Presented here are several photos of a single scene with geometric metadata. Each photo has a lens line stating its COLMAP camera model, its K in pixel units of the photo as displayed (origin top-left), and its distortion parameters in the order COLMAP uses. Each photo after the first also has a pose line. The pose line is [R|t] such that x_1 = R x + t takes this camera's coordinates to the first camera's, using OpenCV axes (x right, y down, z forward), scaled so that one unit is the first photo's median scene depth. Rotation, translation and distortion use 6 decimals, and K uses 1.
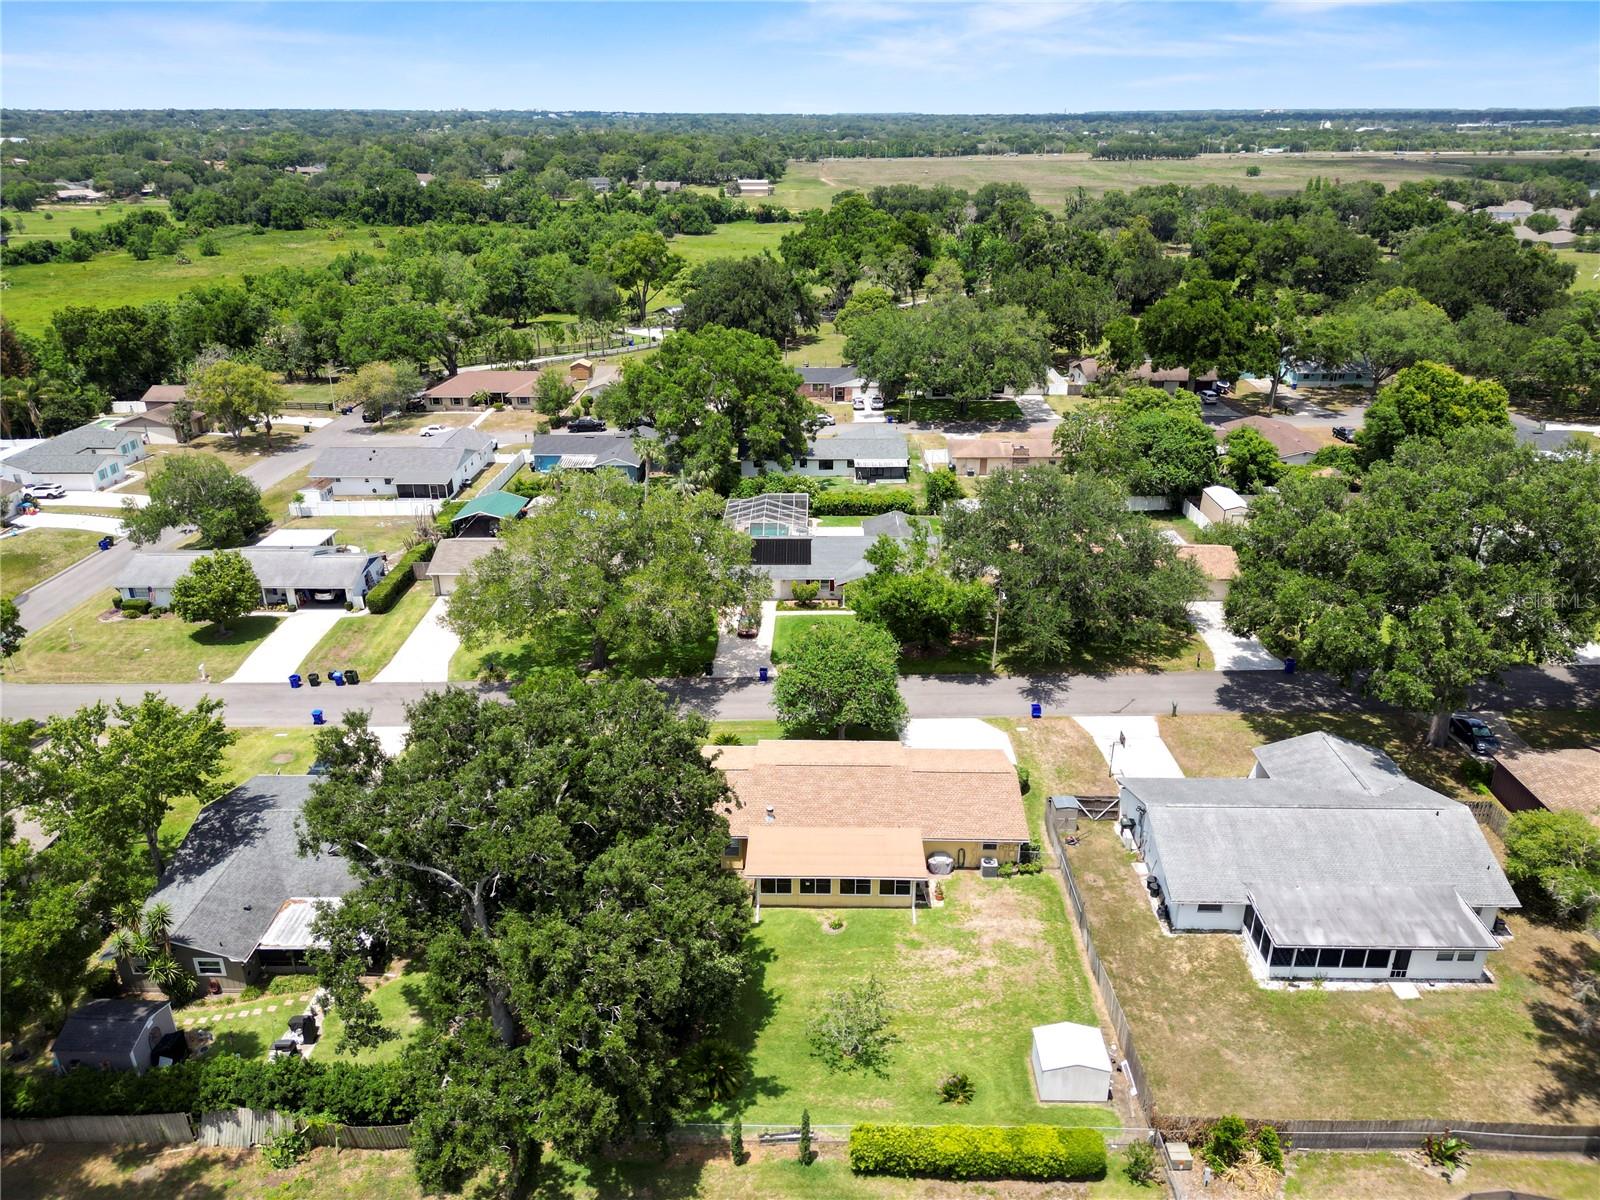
lens RADIAL K [[1112.7, 0, 800.0], [0, 1112.7, 600.0], [0, 0, 1]] dist [0.079822, -0.087502]
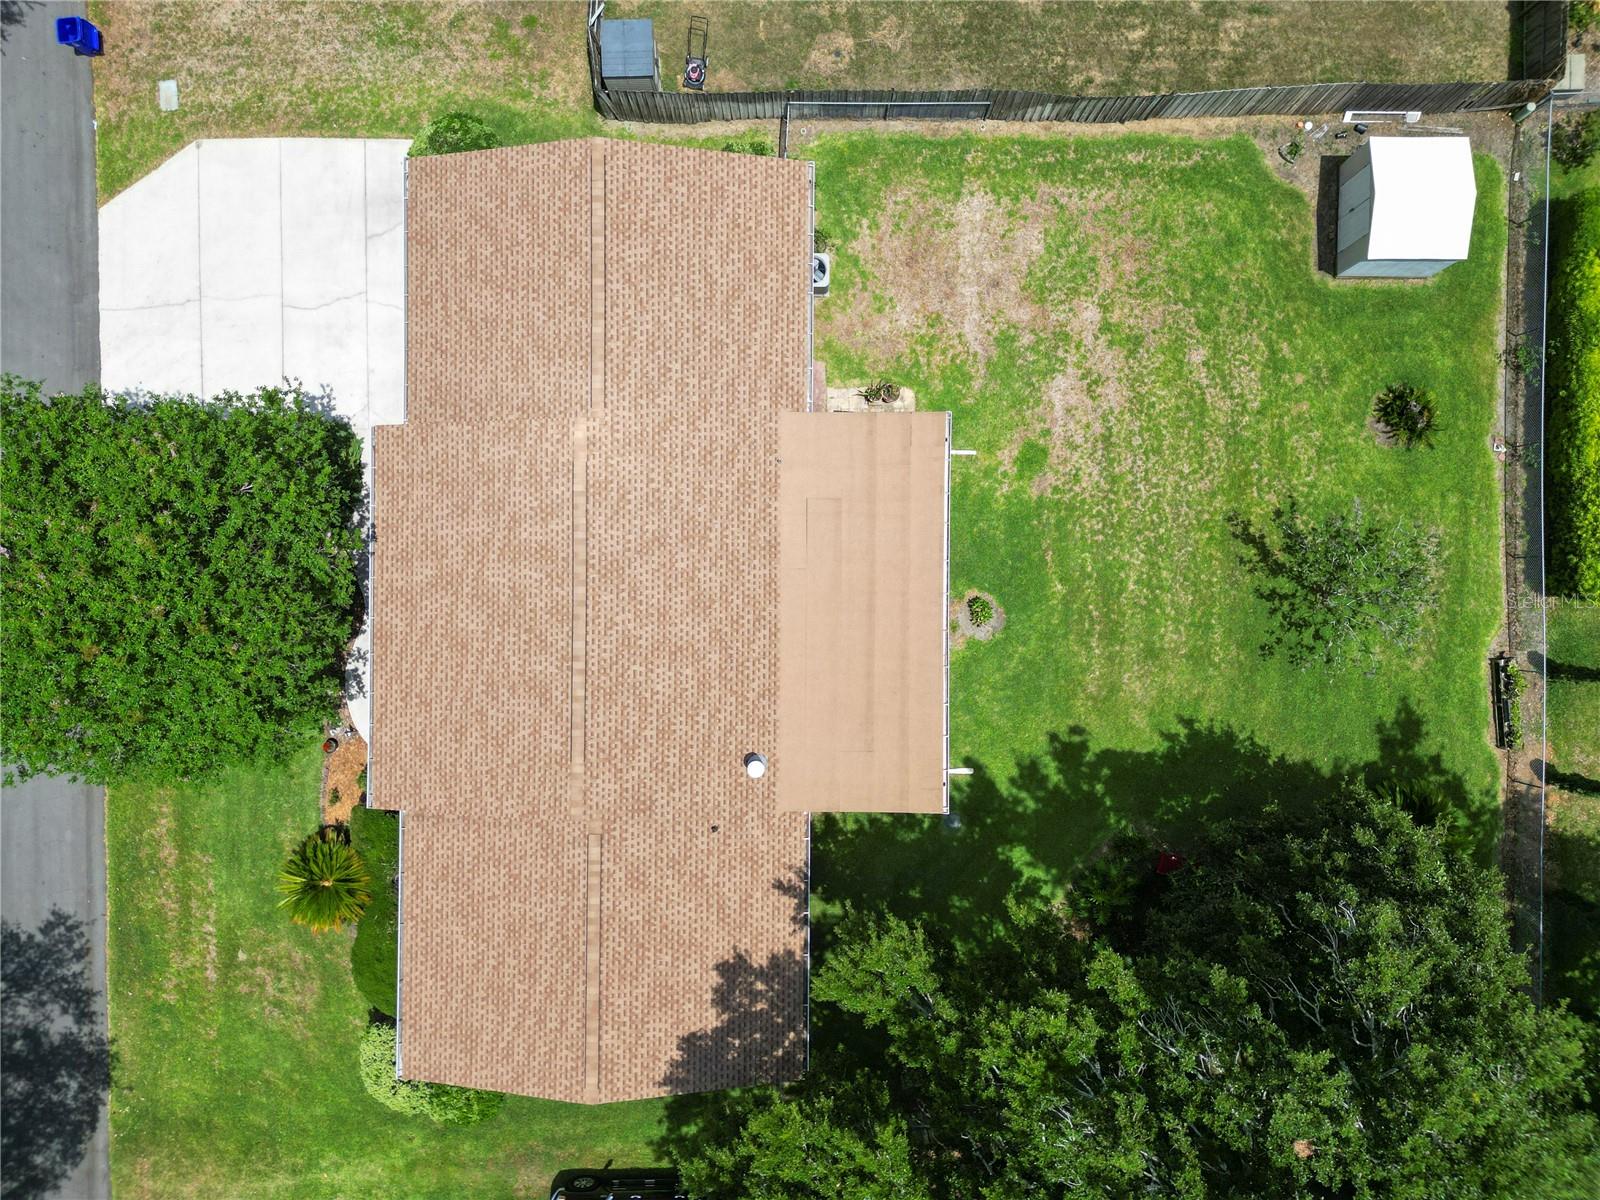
lens RADIAL K [[1112.7, 0, 800.0], [0, 1112.7, 600.0], [0, 0, 1]] dist [0.079822, -0.087502]
pose [[-0.011815, -0.999914, 0.005735, 0.021891], [0.385483, 0.000737, 0.922715, -0.121724], [-0.922639, 0.013112, 0.385441, 0.547589]]
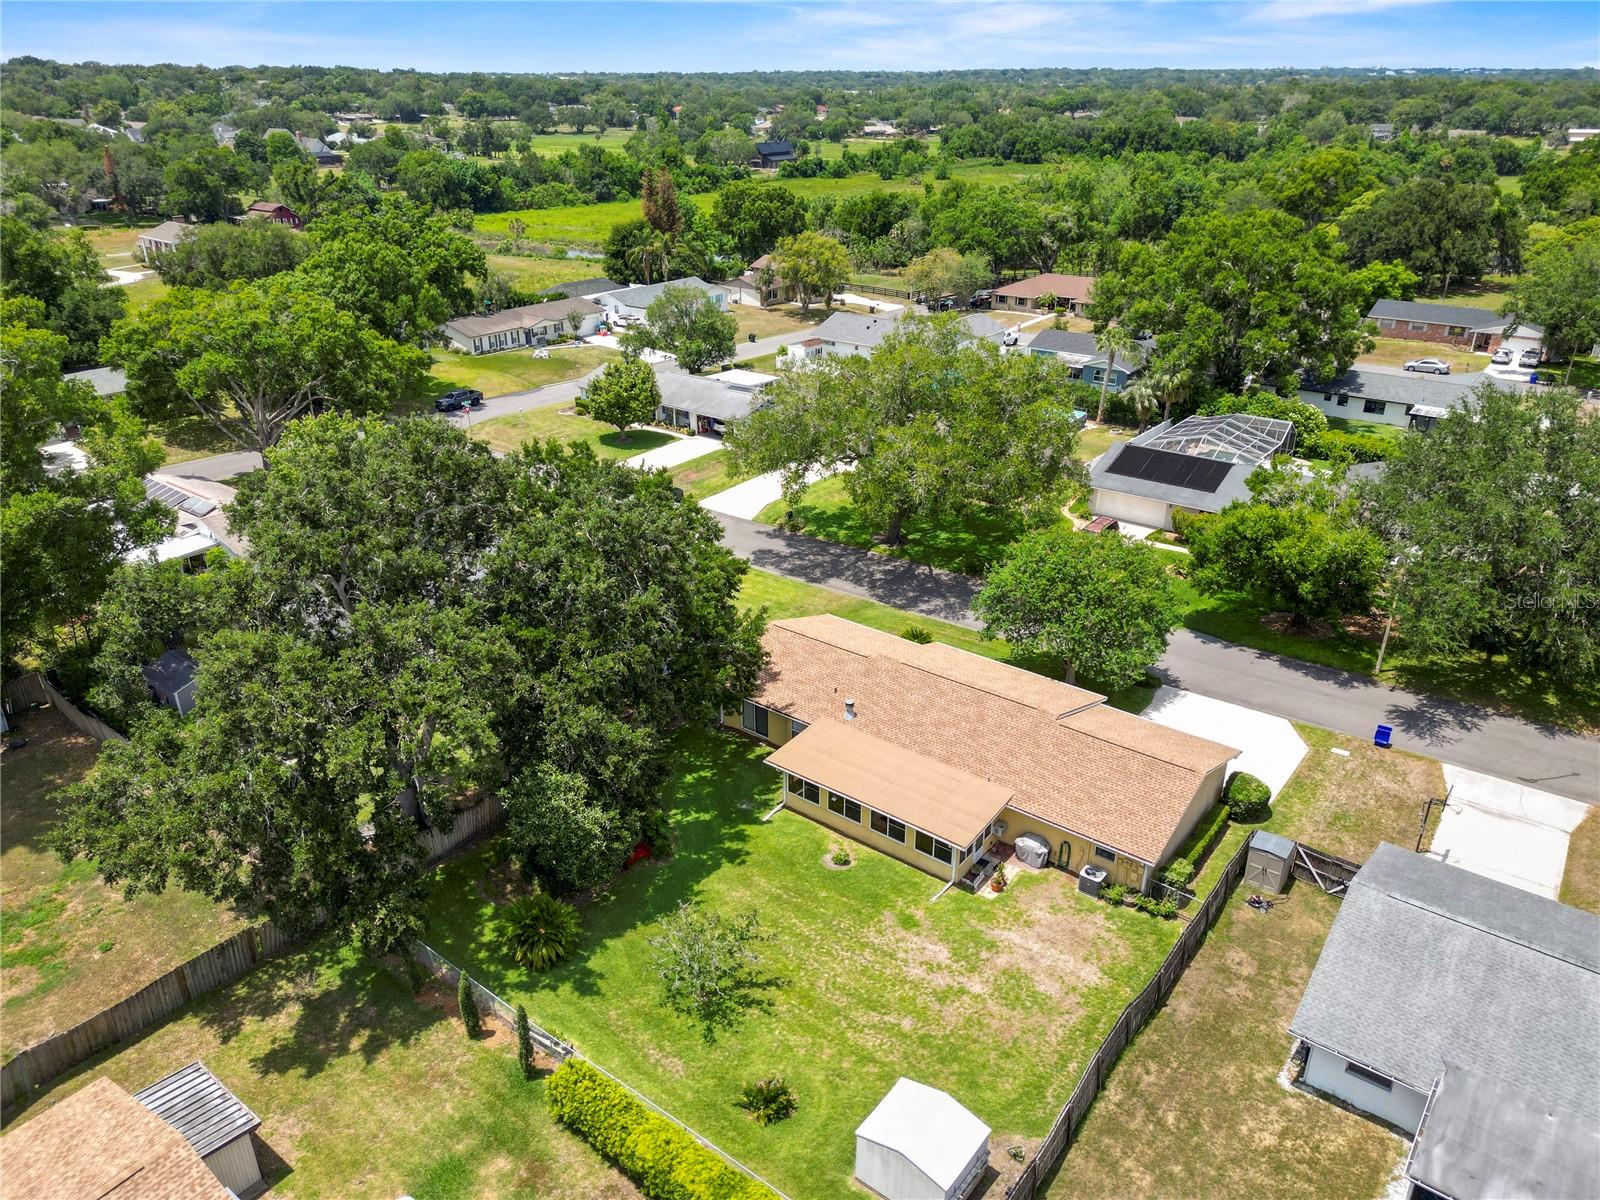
lens RADIAL K [[1112.7, 0, 800.0], [0, 1112.7, 600.0], [0, 0, 1]] dist [0.079822, -0.087502]
pose [[0.802396, 0.252878, -0.540568, 0.232979], [-0.236248, 0.966388, 0.101400, 0.029893], [0.548040, 0.046345, 0.835167, 0.211643]]
